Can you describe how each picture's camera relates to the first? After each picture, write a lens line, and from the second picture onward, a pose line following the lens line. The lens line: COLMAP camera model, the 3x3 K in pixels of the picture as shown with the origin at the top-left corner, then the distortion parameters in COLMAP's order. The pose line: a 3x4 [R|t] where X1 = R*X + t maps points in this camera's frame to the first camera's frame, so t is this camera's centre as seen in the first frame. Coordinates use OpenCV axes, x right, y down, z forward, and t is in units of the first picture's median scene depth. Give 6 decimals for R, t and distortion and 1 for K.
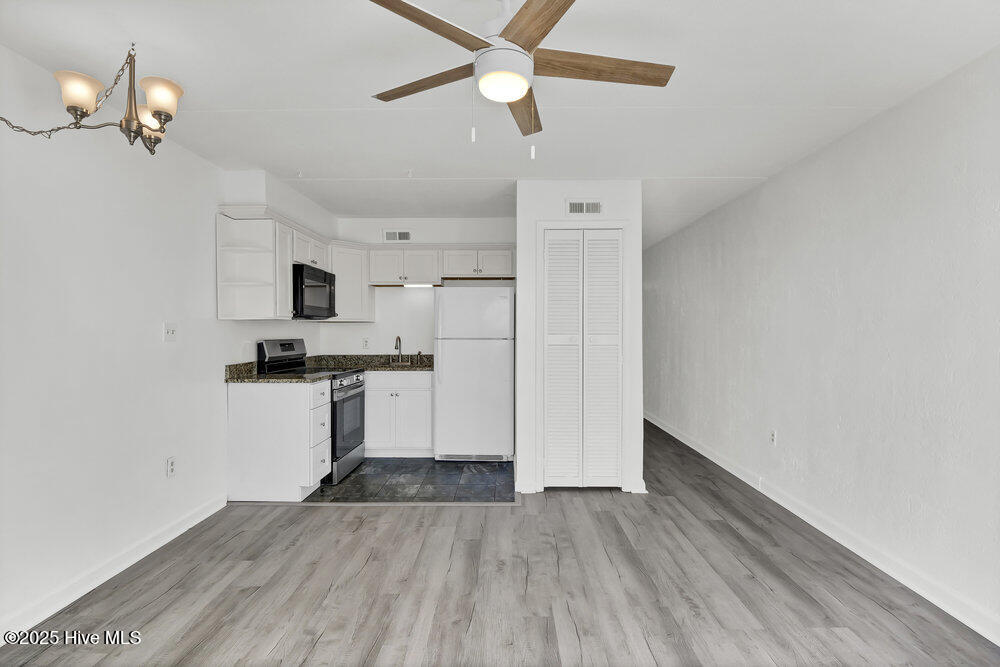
lens RADIAL K [[499.6, 0, 500.3], [0, 499.6, 333.9], [0, 0, 1]] dist [-0.000214, -0.004628]
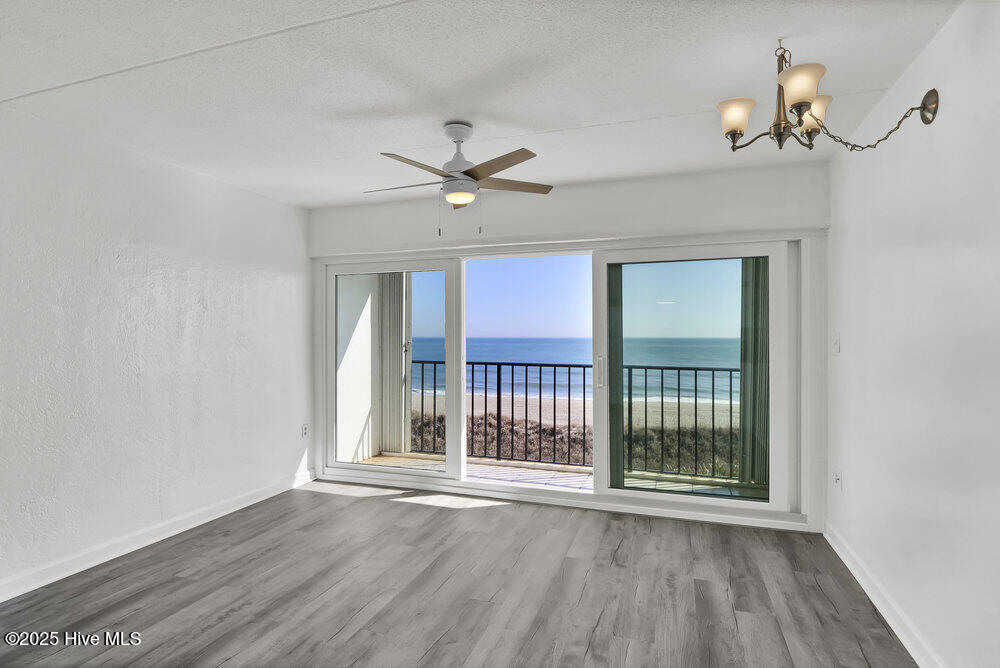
lens RADIAL K [[499.6, 0, 501.5], [0, 499.6, 336.0], [0, 0, 1]] dist [-0.000214, -0.004628]
pose [[-0.950513, 0.002940, 0.310672, -0.275155], [0.004203, 0.999985, 0.003398, -0.012898], [-0.310657, 0.004536, -0.950511, 1.077004]]
